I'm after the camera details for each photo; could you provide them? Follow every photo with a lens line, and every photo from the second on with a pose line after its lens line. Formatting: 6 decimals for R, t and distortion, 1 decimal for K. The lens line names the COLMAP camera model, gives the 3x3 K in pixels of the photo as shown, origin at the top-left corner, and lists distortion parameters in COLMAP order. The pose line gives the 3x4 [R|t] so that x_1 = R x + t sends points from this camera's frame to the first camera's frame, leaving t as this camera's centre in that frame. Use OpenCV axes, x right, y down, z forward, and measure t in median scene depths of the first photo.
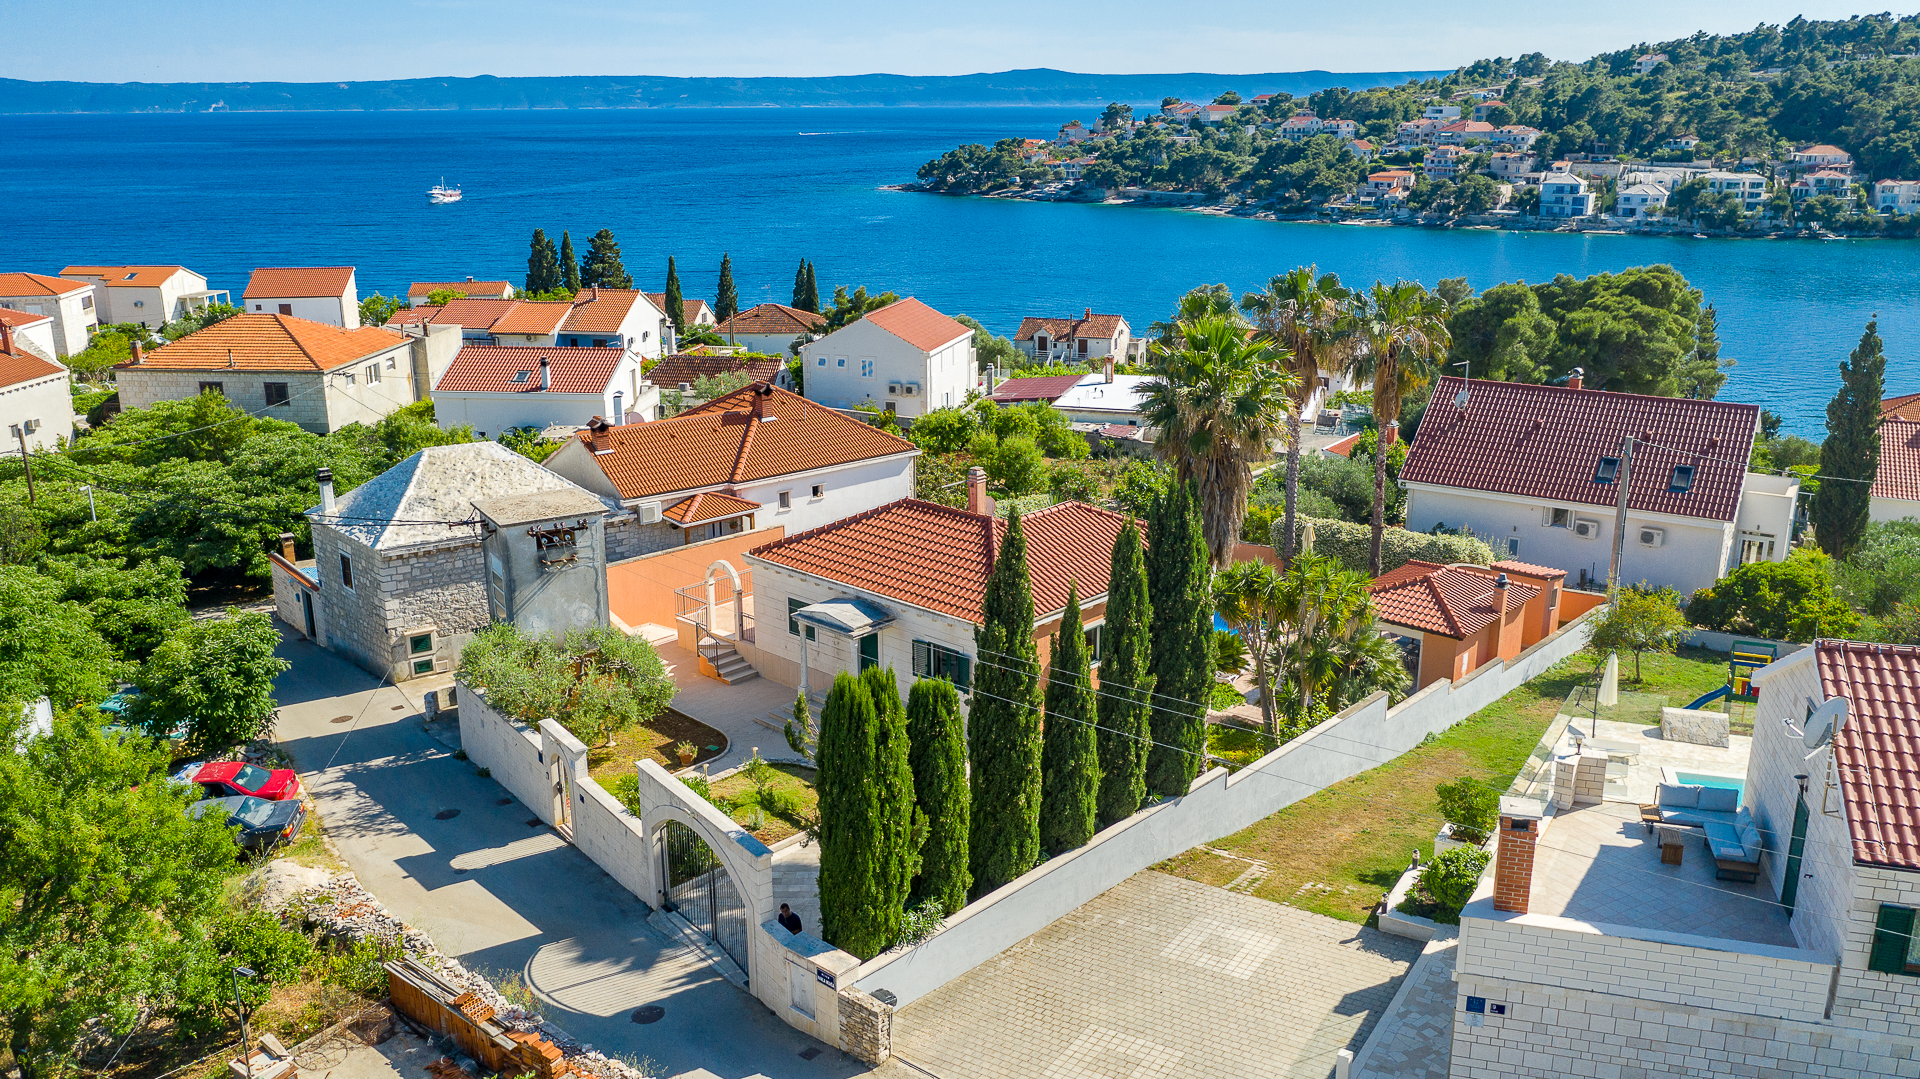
lens RADIAL K [[1539.0, 0, 941.9], [0, 1539.0, 541.2], [0, 0, 1]] dist [-0.014696, 0.005928]
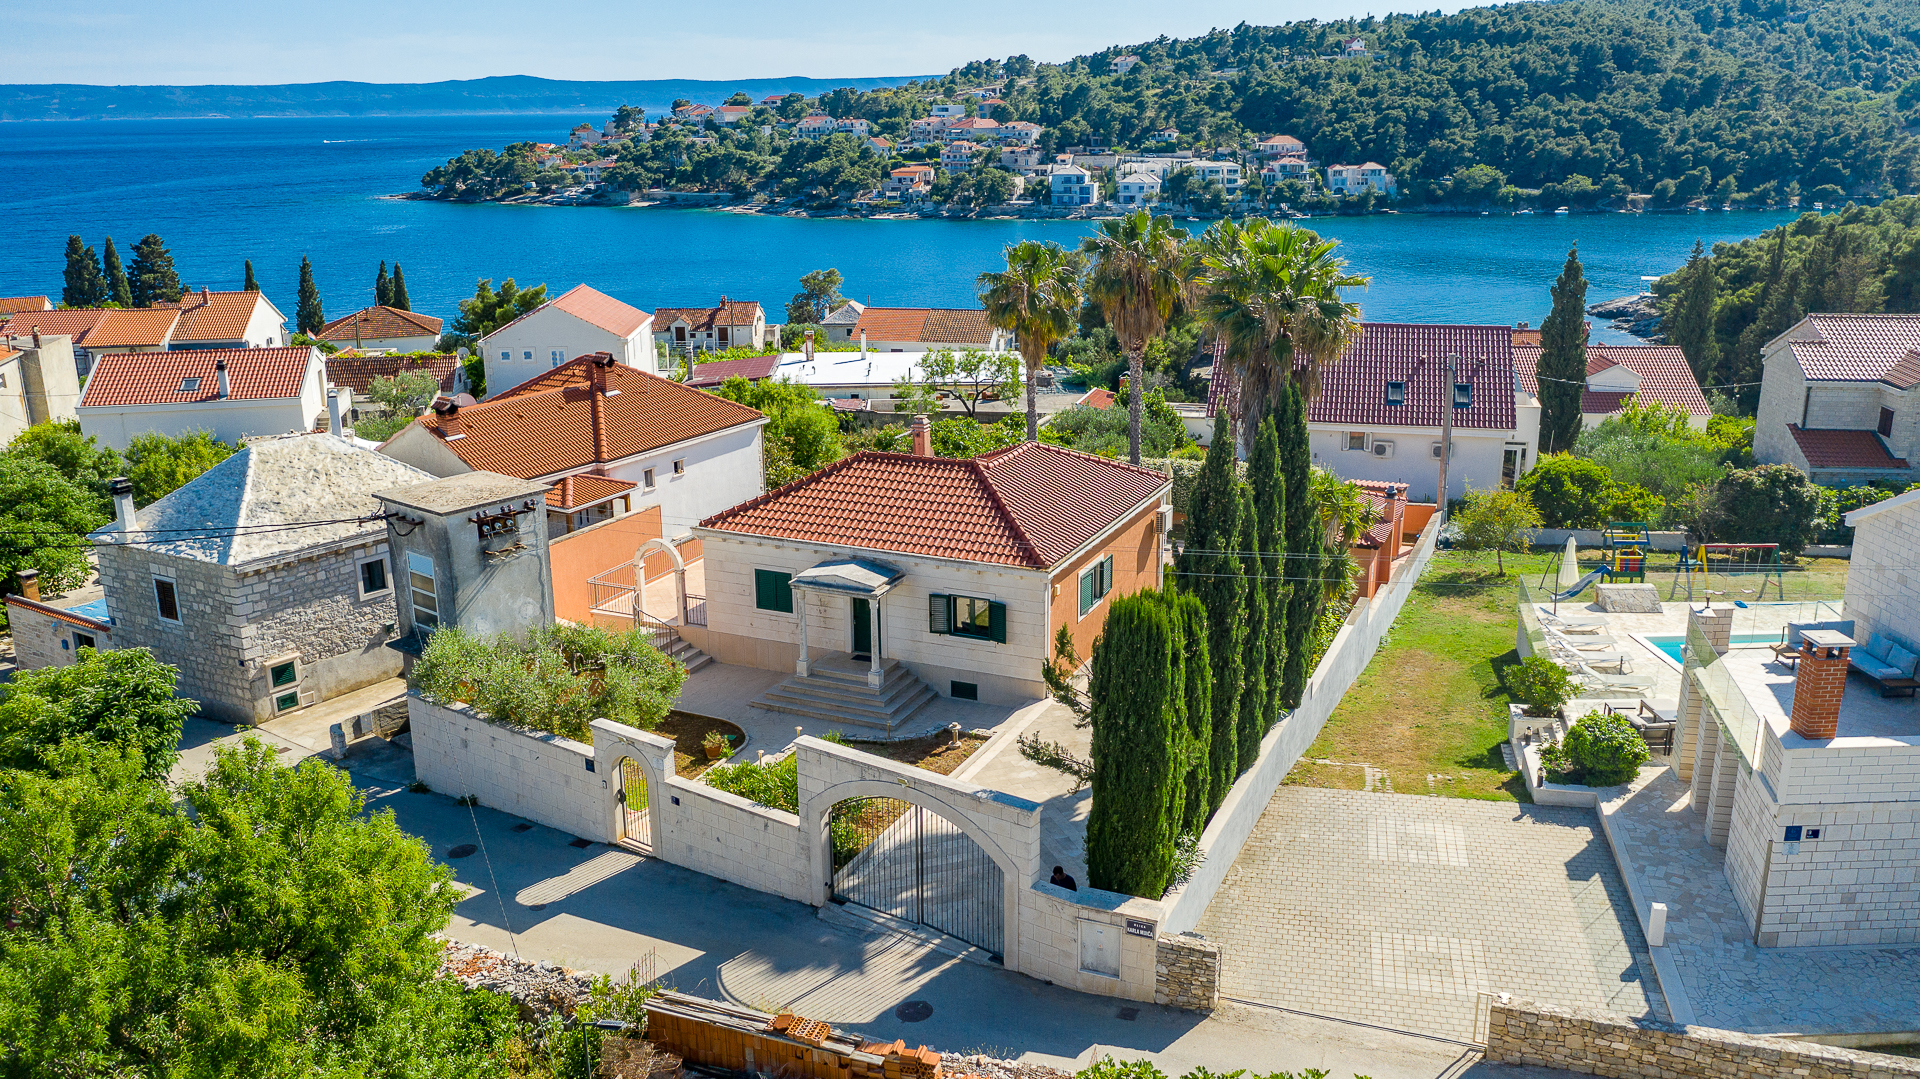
lens RADIAL K [[1539.0, 0, 941.9], [0, 1539.0, 541.2], [0, 0, 1]] dist [-0.014696, 0.005928]
pose [[0.947254, -0.092458, 0.306858, -0.154477], [0.093963, 0.995526, 0.009898, 0.012239], [-0.306400, 0.019458, 0.951704, 0.056244]]
